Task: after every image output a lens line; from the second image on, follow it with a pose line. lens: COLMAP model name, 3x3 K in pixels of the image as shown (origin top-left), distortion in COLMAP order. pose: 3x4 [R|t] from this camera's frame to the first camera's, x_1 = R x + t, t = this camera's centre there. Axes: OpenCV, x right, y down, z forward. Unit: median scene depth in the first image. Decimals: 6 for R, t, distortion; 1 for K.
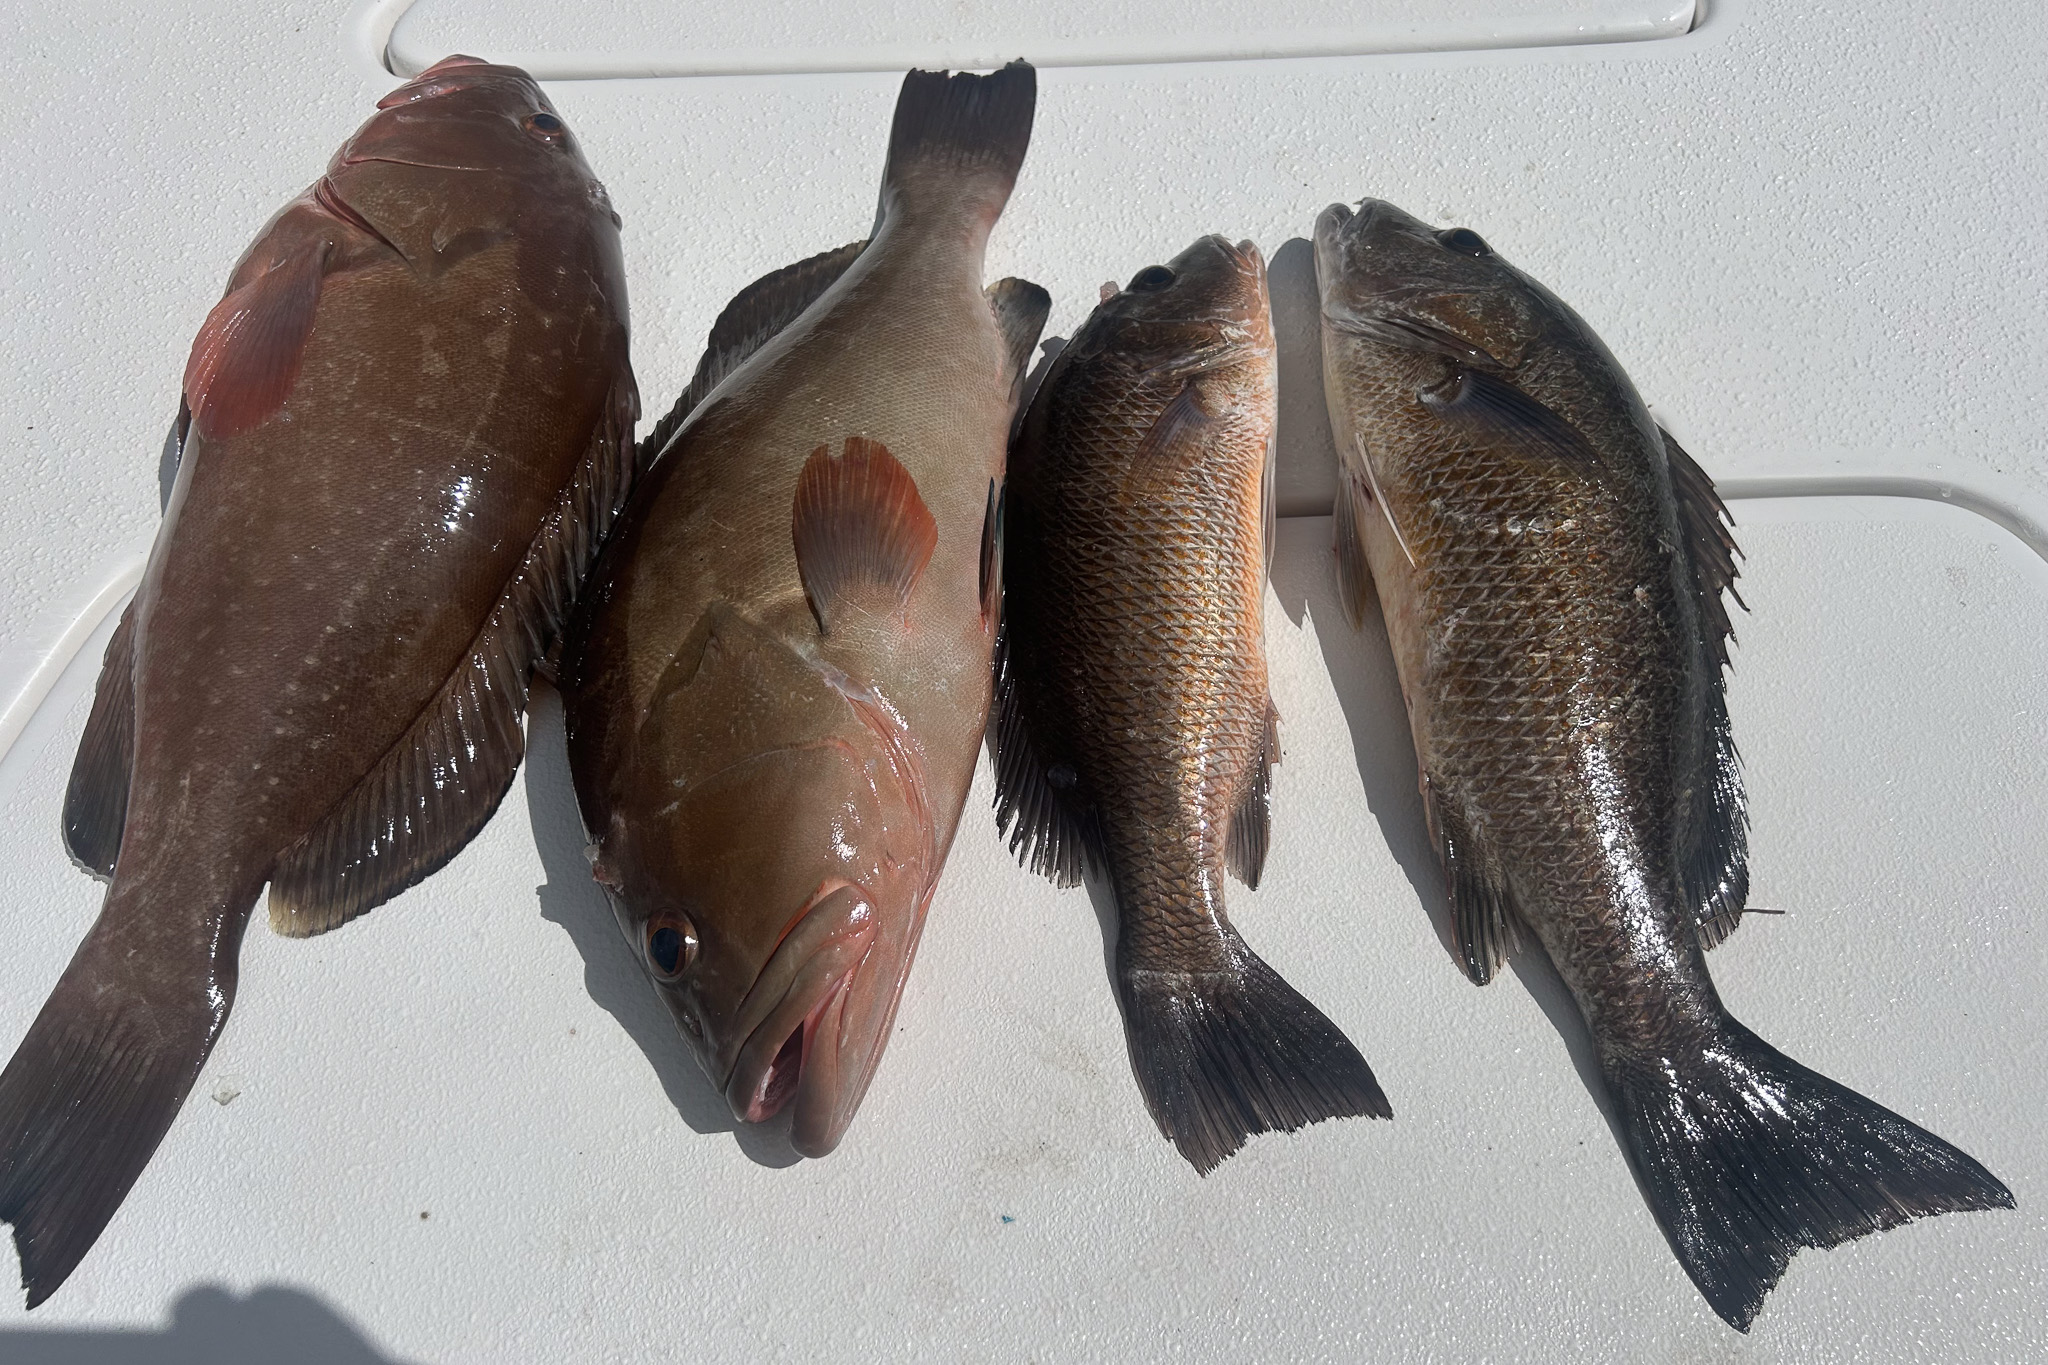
lens RADIAL K [[1493.3, 0, 1024.0], [0, 1493.3, 682.5], [0, 0, 1]] dist [0.184961, -0.482037]
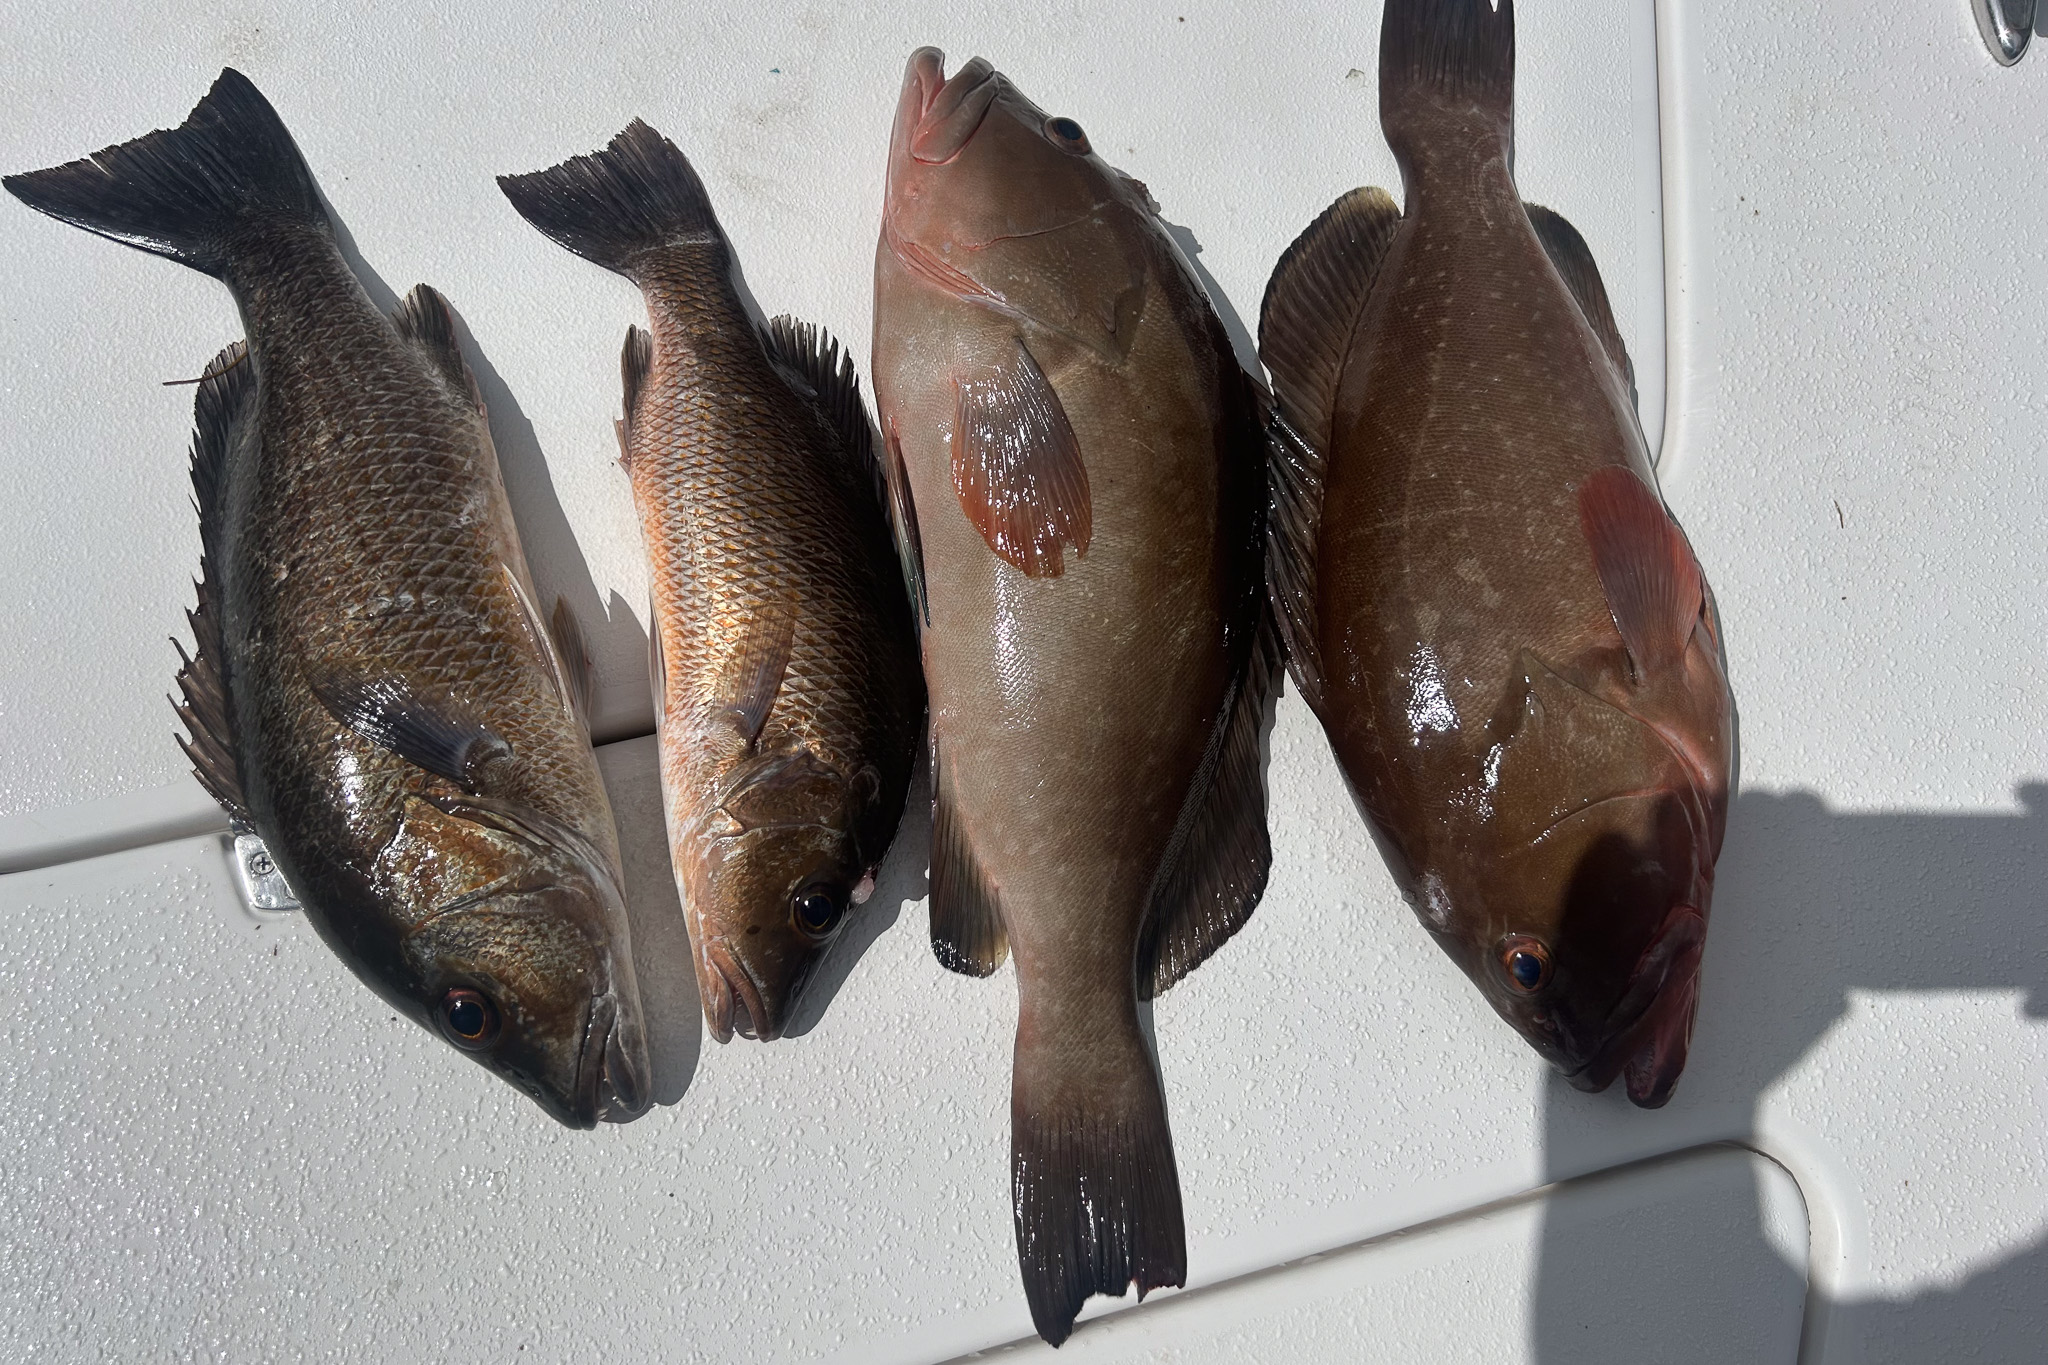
lens RADIAL K [[1559.4, 0, 1023.8], [0, 1559.4, 774.0], [0, 0, 1]] dist [0.137004, -0.262766]
pose [[-0.968594, 0.208827, -0.134974, 0.086787], [-0.247363, -0.754104, 0.608391, -0.937912], [0.025264, 0.622671, 0.782076, 0.242581]]
